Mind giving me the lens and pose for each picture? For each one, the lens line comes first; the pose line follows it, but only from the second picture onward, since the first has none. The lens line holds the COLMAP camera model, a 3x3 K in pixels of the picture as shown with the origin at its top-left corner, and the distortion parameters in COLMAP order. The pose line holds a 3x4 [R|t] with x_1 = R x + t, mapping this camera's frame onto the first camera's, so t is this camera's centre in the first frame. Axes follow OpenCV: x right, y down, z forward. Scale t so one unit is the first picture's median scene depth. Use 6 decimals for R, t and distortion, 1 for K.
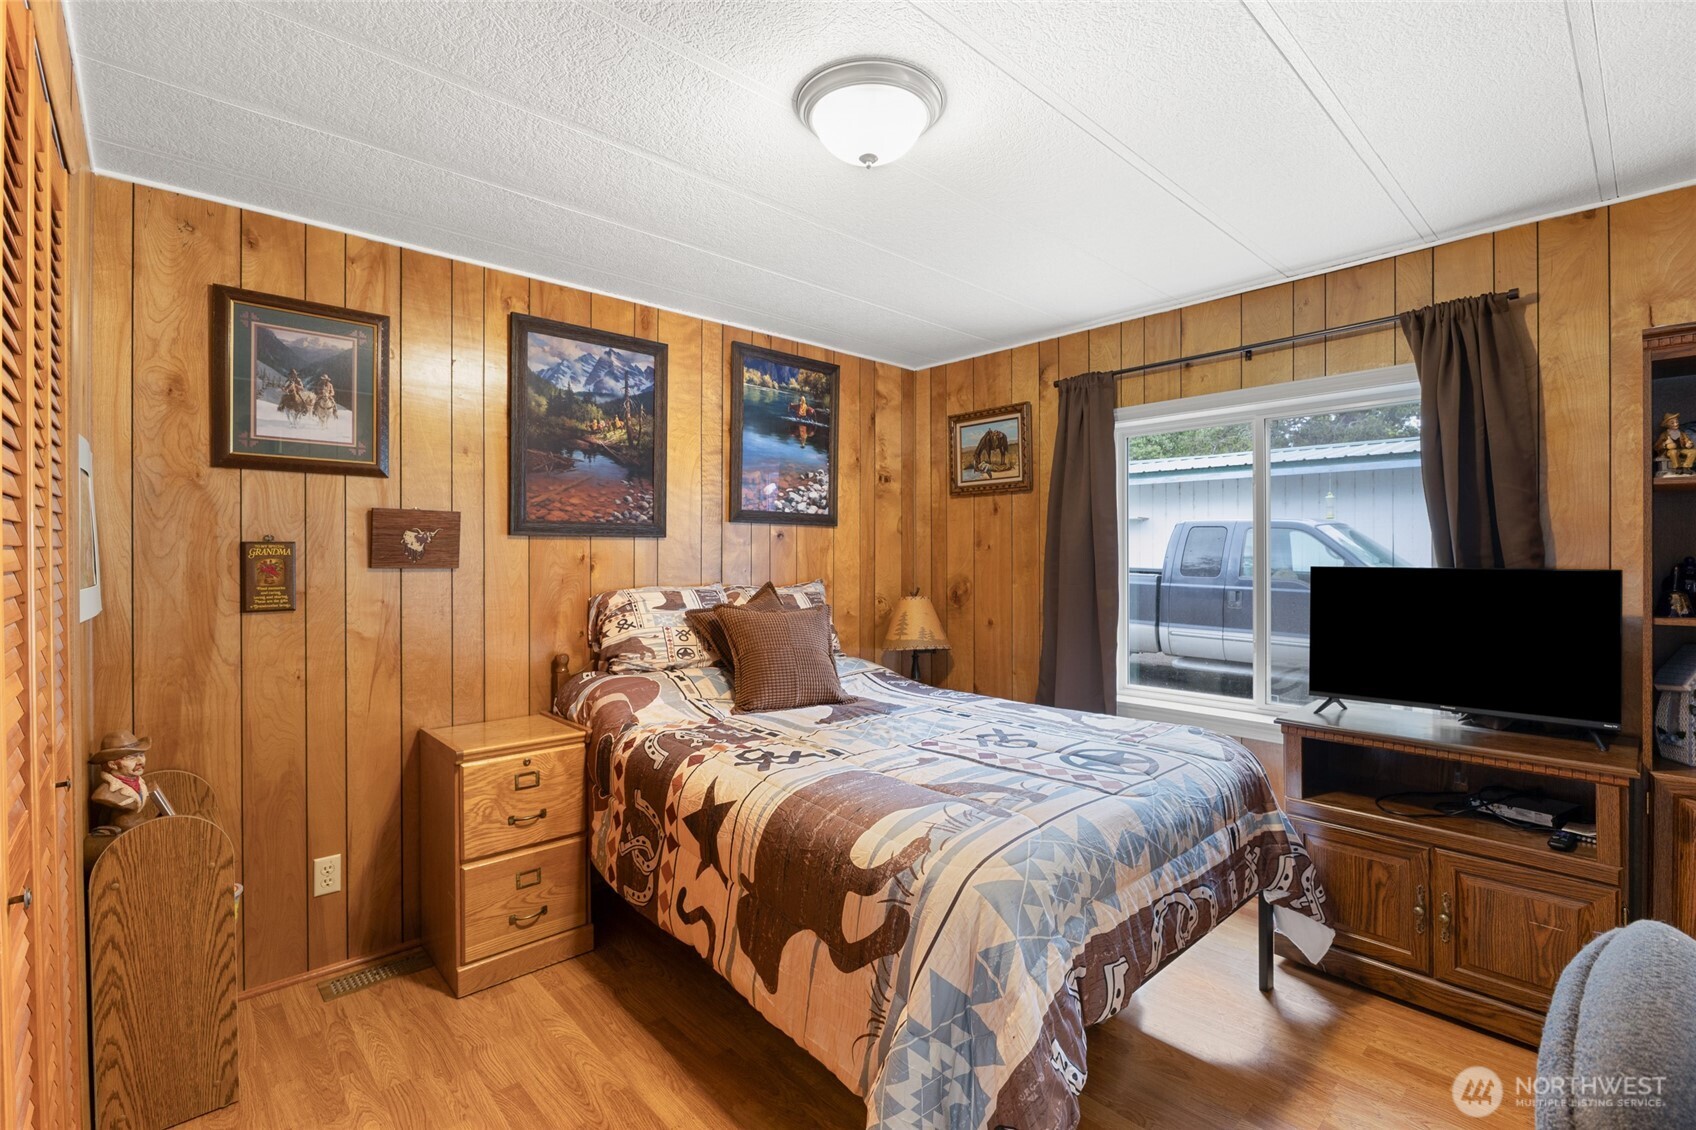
lens RADIAL K [[763.0, 0, 850.4], [0, 763.0, 566.0], [0, 0, 1]] dist [-0.010007, -0.000143]
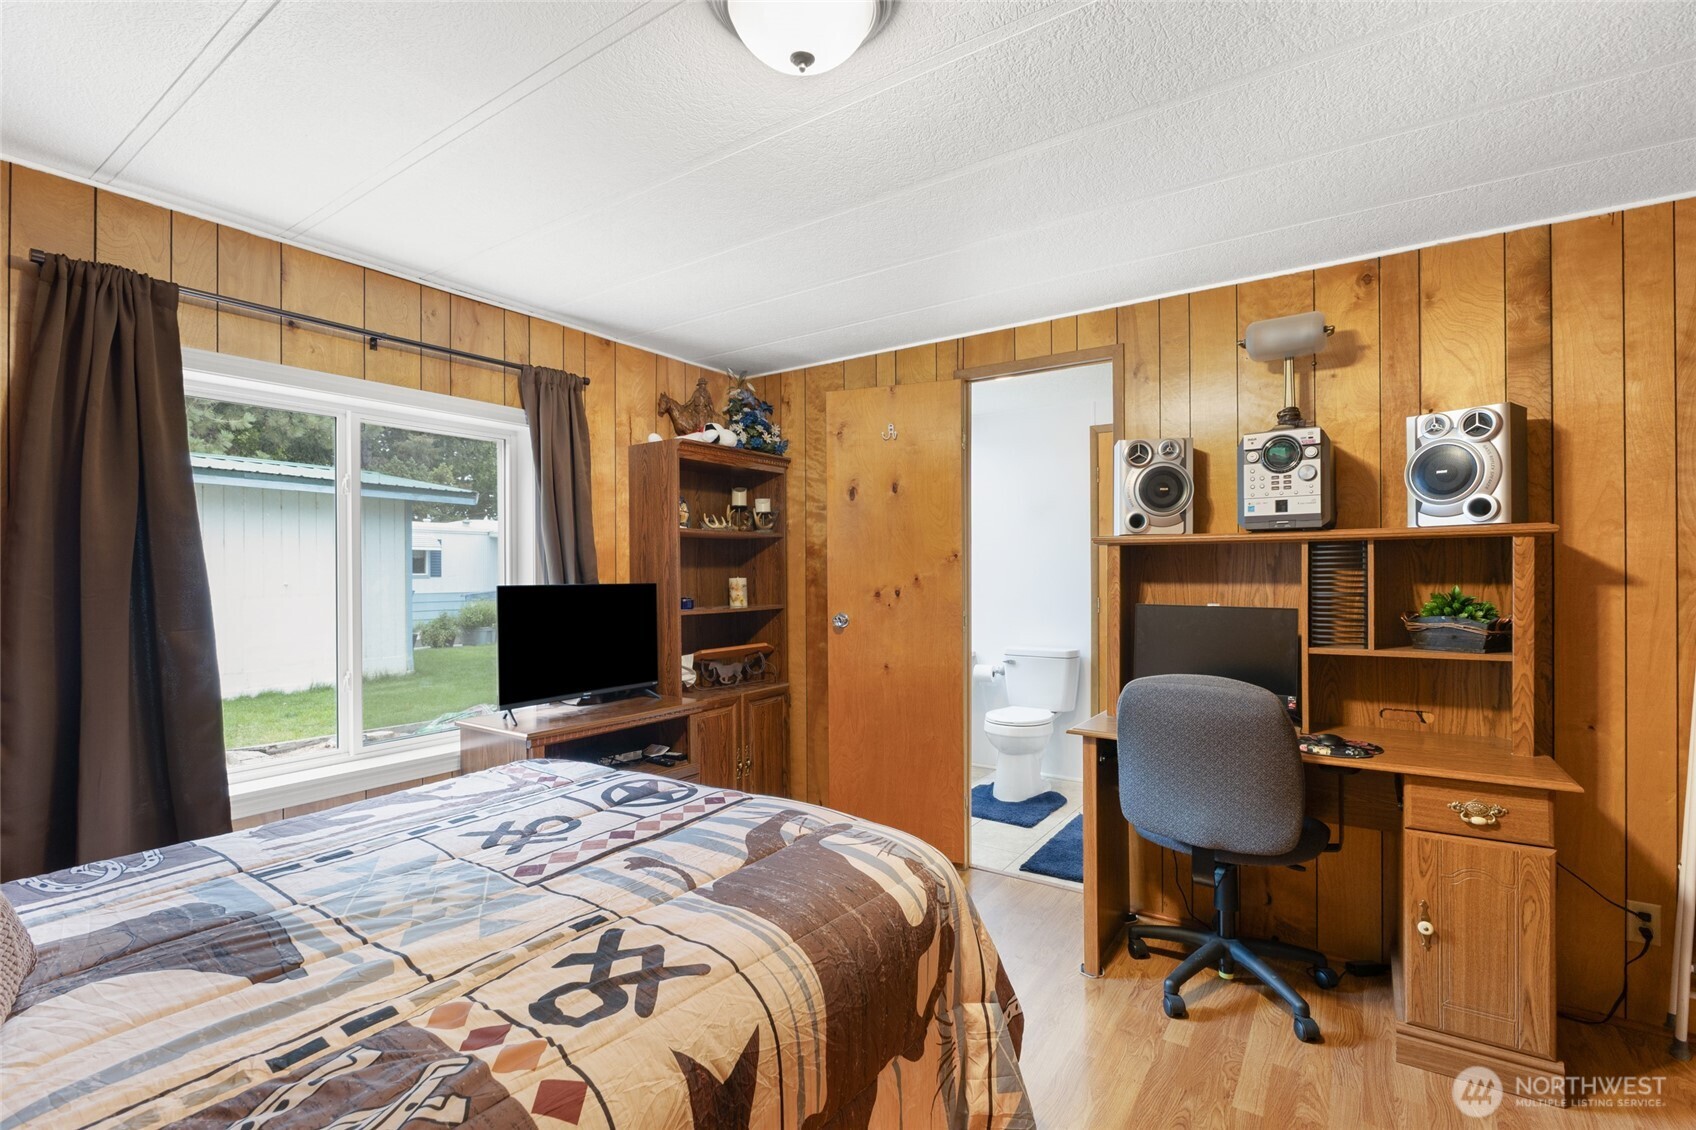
lens RADIAL K [[763.0, 0, 850.4], [0, 763.0, 566.0], [0, 0, 1]] dist [-0.010007, -0.000143]
pose [[-0.227196, 0.005204, 0.973835, -0.596404], [0.014277, 0.999896, -0.002012, -0.017521], [-0.973744, 0.013446, -0.227247, 0.903727]]
